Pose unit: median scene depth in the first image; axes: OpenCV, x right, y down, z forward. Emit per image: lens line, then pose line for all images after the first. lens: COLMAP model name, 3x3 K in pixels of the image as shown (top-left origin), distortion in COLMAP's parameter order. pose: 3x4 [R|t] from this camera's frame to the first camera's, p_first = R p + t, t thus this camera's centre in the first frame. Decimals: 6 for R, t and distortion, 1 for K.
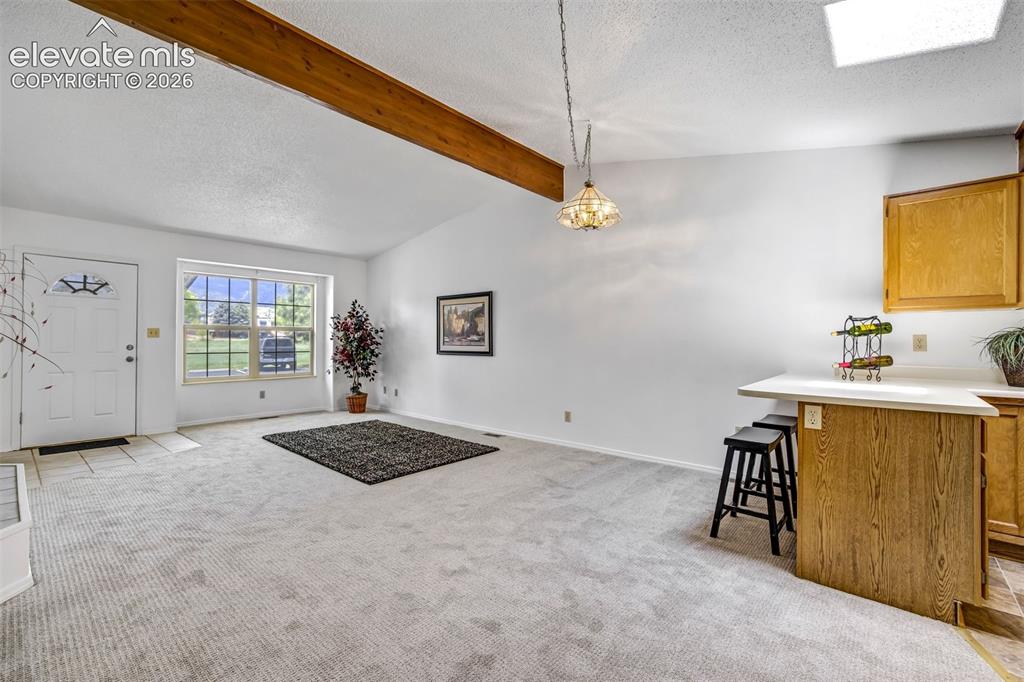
lens RADIAL K [[447.1, 0, 511.9], [0, 447.1, 338.5], [0, 0, 1]] dist [-0.035031, 0.020145]
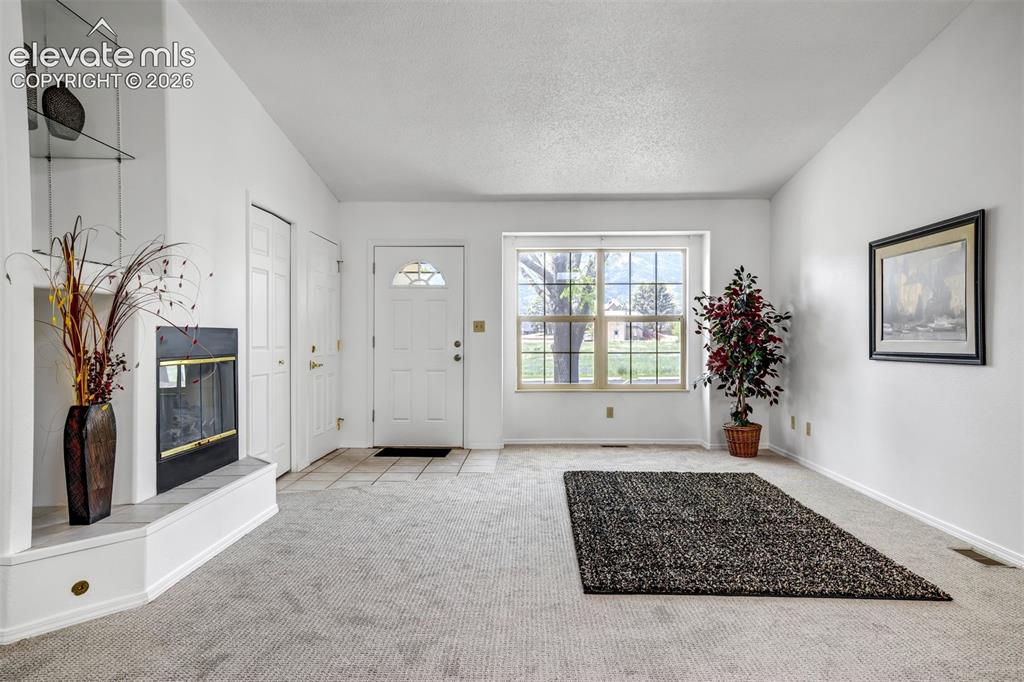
lens RADIAL K [[635.5, 0, 512.3], [0, 635.5, 343.8], [0, 0, 1]] dist [0.029766, 0.003070]
pose [[0.638154, -0.000141, -0.769908, 0.136083], [0.006024, 0.999970, 0.004810, 0.013256], [0.769885, -0.007708, 0.638136, 0.268527]]
